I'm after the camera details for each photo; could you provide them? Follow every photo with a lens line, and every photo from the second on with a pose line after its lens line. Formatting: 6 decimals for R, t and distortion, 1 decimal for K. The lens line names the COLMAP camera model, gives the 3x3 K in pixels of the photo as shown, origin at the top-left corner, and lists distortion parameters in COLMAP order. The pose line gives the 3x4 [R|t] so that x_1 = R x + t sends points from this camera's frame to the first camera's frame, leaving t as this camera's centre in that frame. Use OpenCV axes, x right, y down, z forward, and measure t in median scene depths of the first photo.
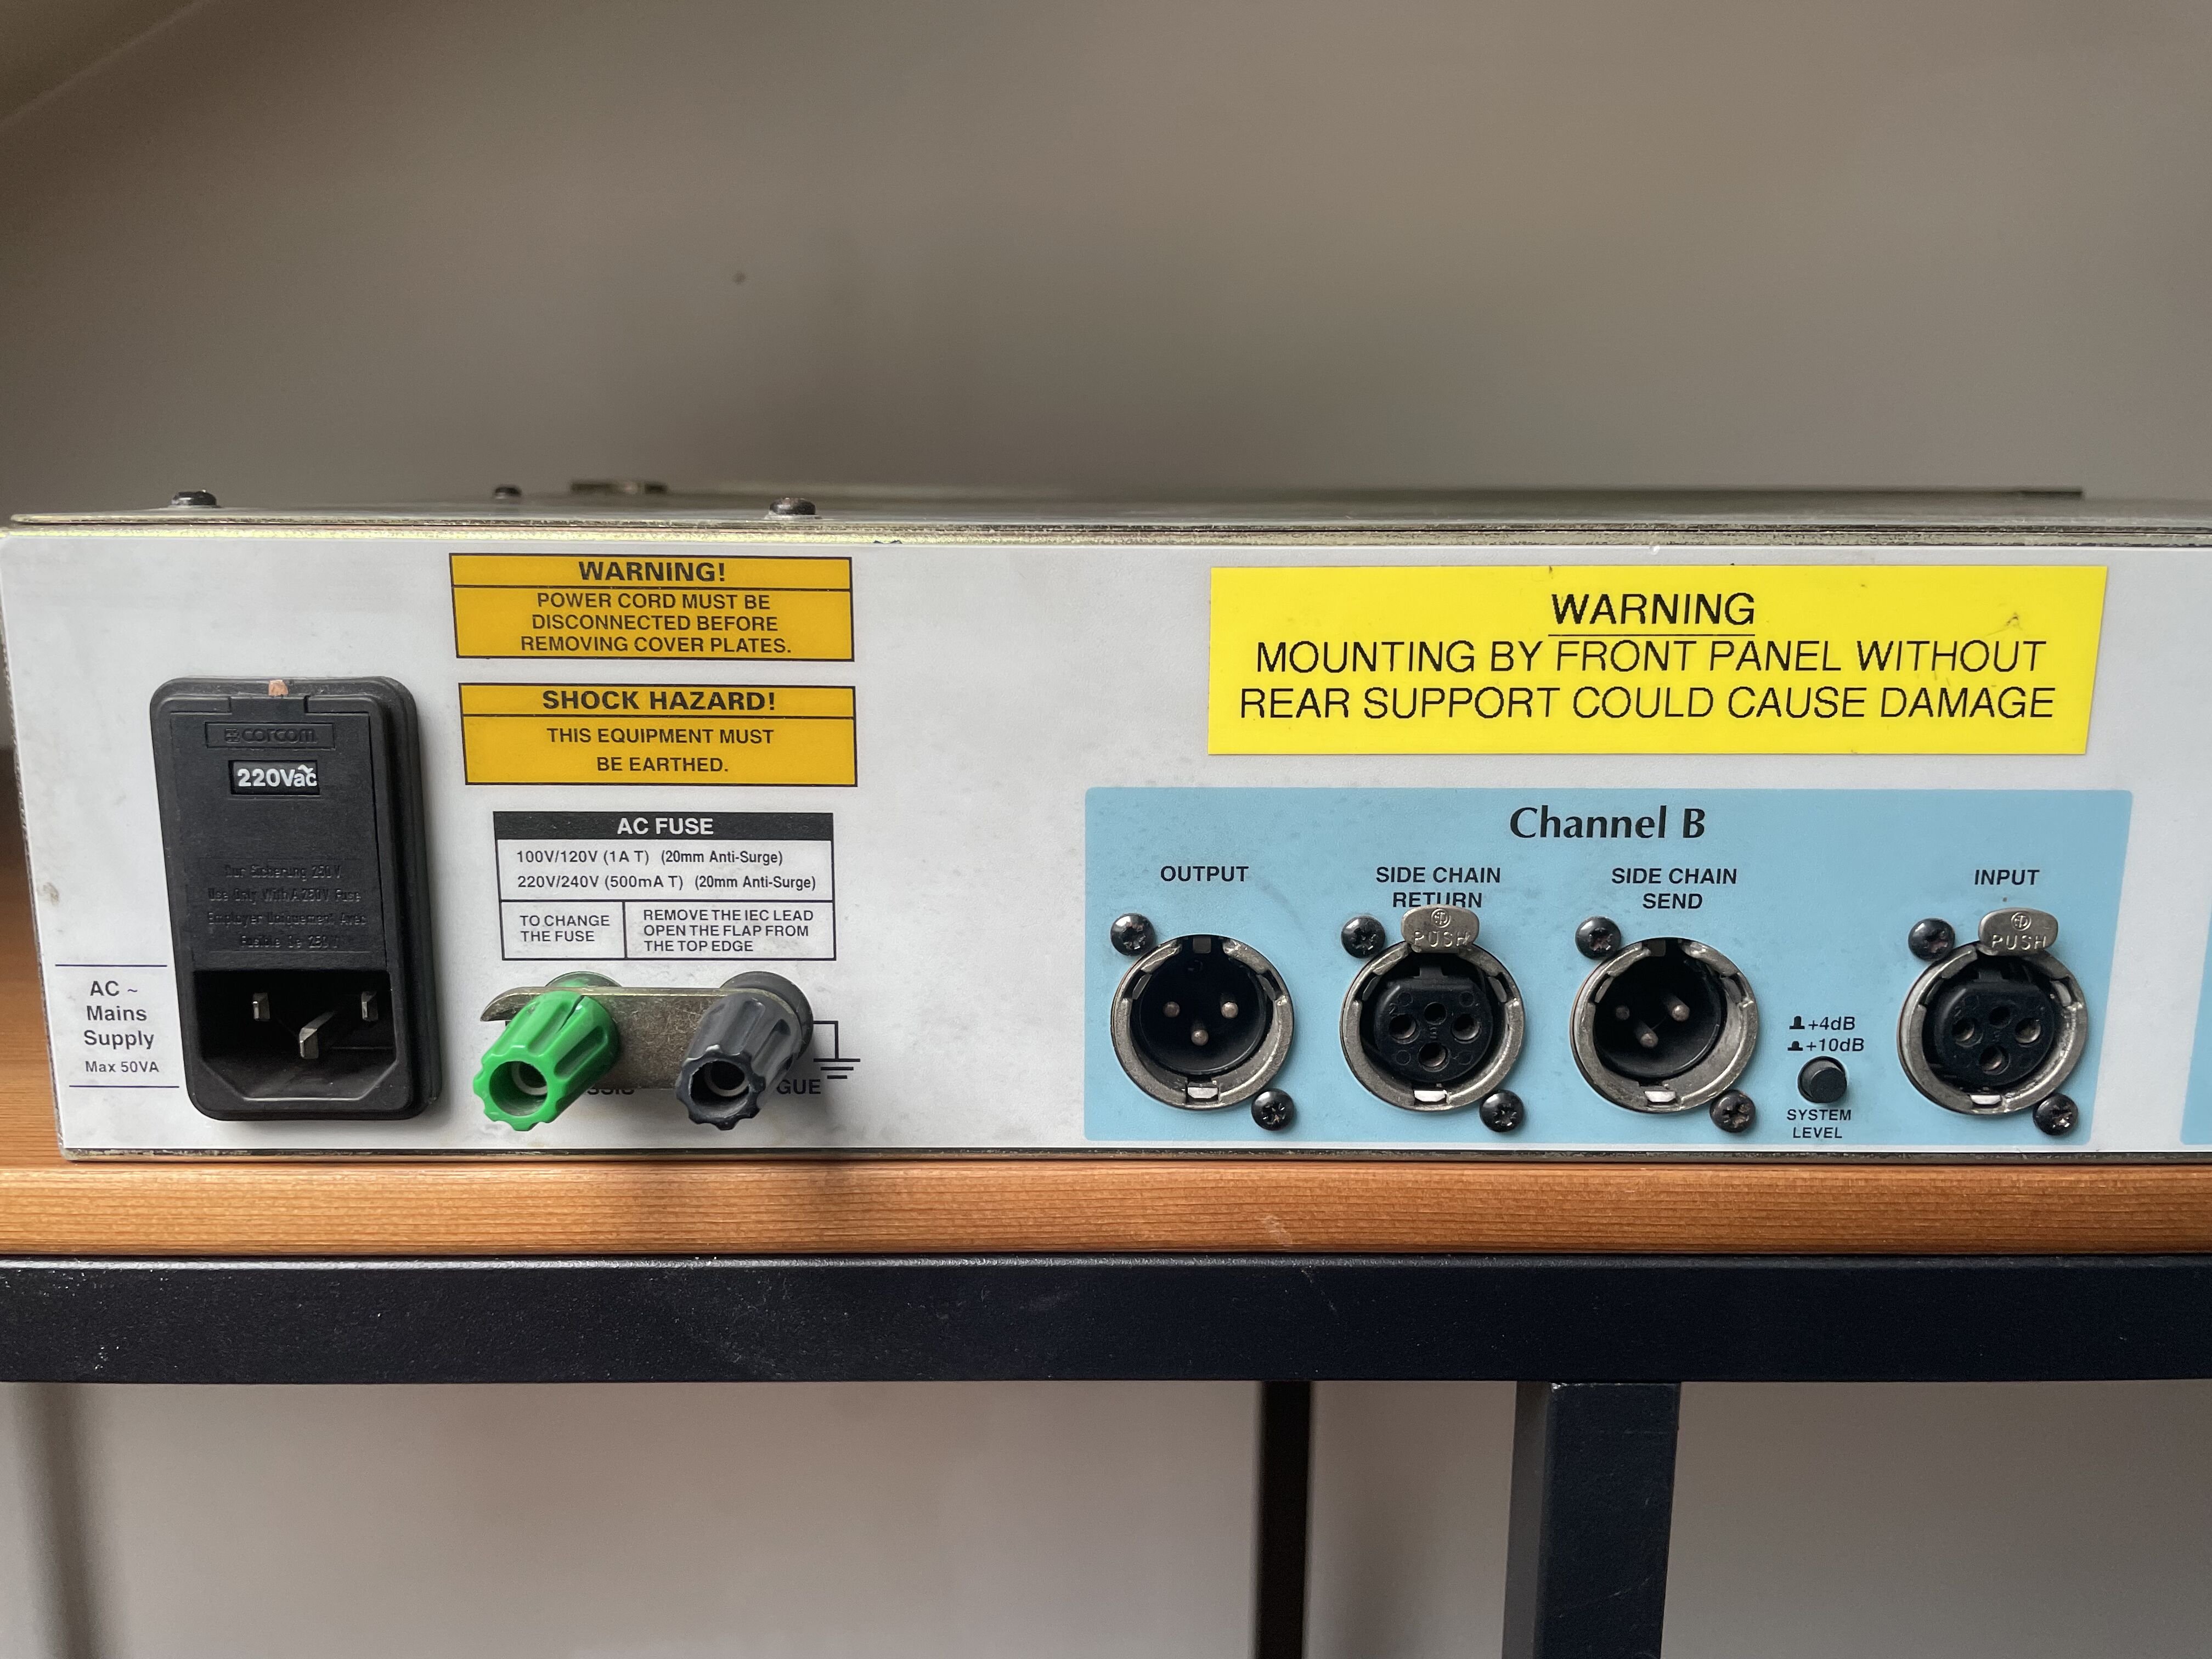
lens RADIAL K [[1668.3, 0, 1087.5], [0, 1668.3, 827.6], [0, 0, 1]] dist [0.073087, -0.120809]
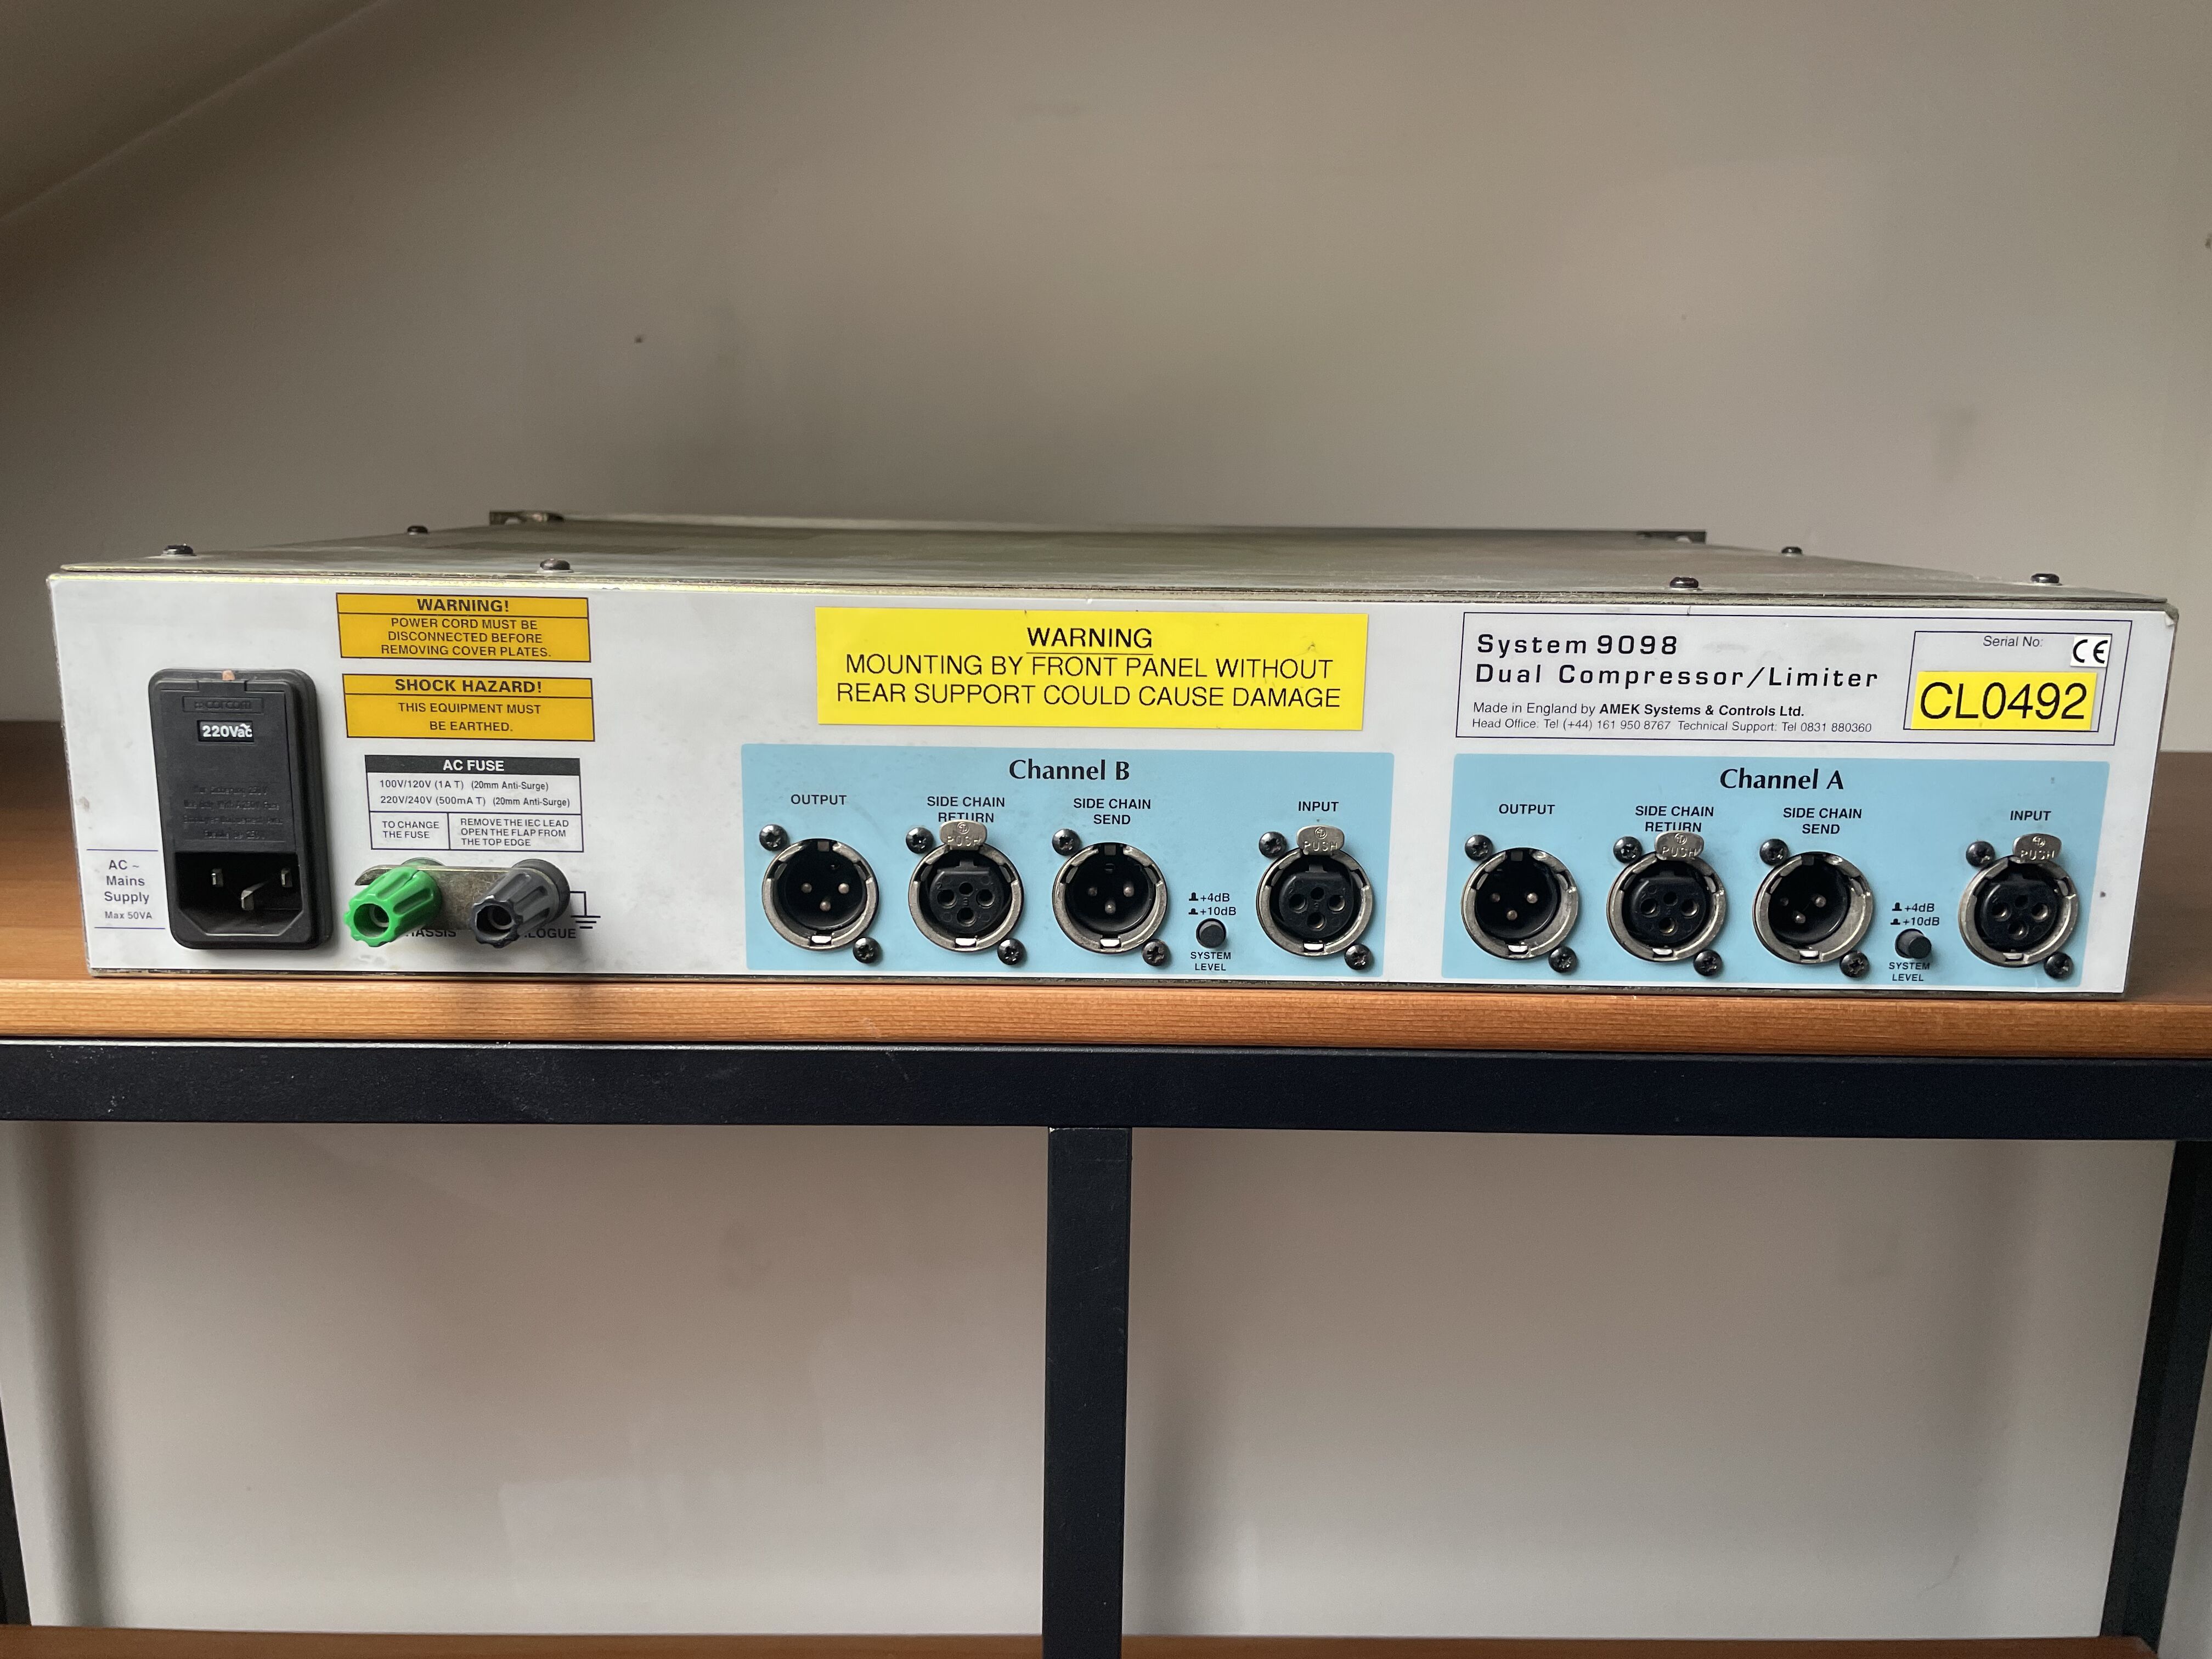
lens RADIAL K [[1668.3, 0, 1094.4], [0, 1668.3, 825.0], [0, 0, 1]] dist [0.073087, -0.120809]
pose [[0.999897, 0.010018, 0.010234, 0.317592], [-0.010102, 0.999916, 0.008141, 0.036512], [-0.010152, -0.008244, 0.999914, -0.593157]]
